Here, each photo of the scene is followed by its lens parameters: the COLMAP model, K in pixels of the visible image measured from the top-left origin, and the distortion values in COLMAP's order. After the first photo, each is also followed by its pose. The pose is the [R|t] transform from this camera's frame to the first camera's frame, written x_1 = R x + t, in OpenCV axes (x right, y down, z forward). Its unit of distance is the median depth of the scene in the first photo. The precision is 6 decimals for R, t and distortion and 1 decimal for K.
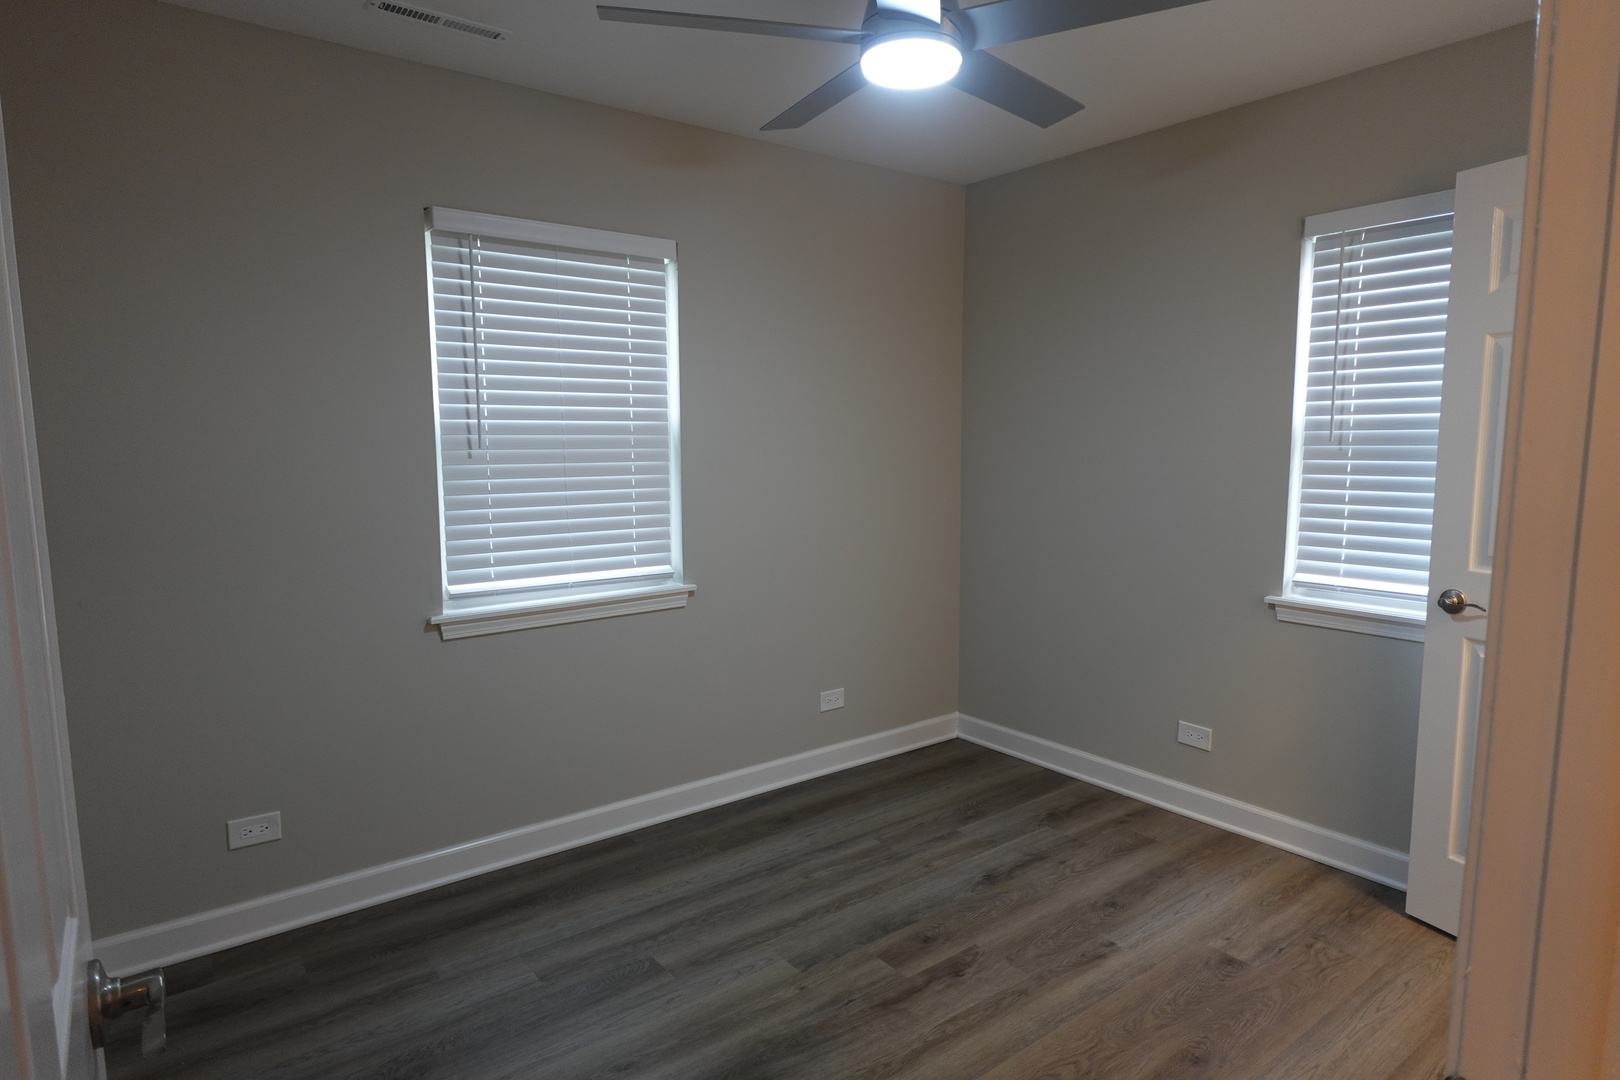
lens RADIAL K [[915.9, 0, 812.3], [0, 915.9, 541.9], [0, 0, 1]] dist [-0.005711, 0.004109]
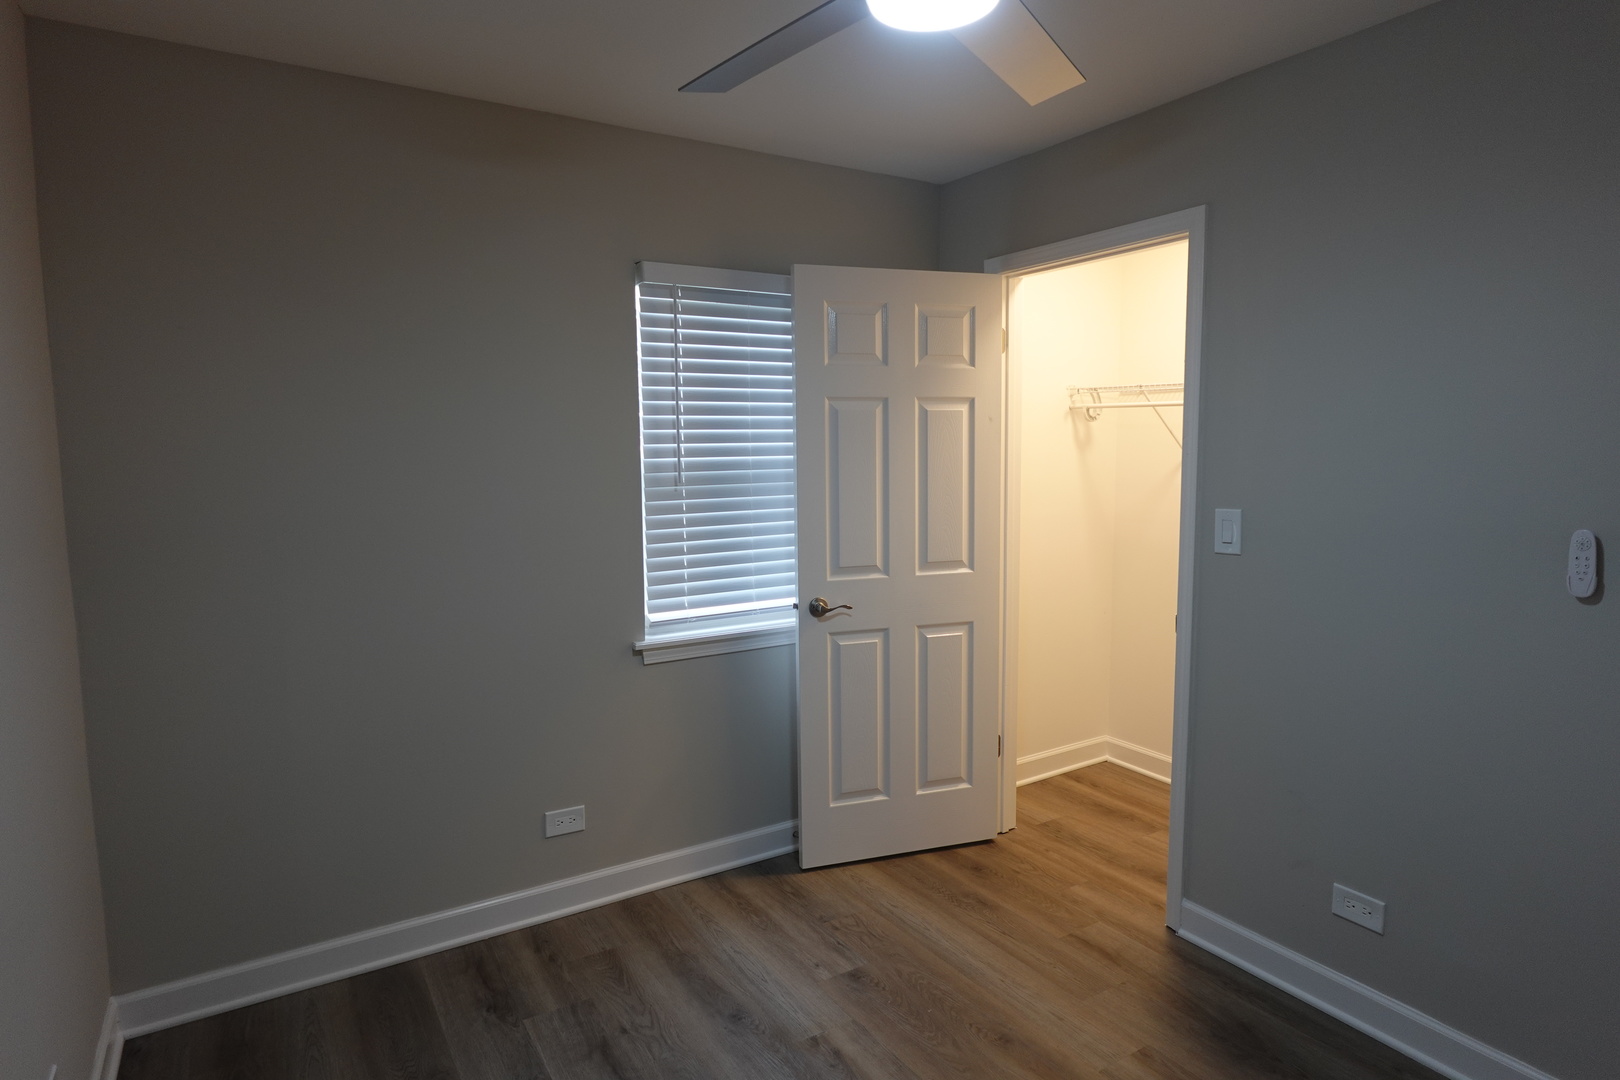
lens RADIAL K [[915.9, 0, 812.3], [0, 915.9, 541.9], [0, 0, 1]] dist [-0.005711, 0.004109]
pose [[0.094526, -0.099035, 0.990584, -0.465867], [0.122560, 0.988628, 0.087144, -0.116039], [-0.987949, 0.113168, 0.105589, 0.747742]]
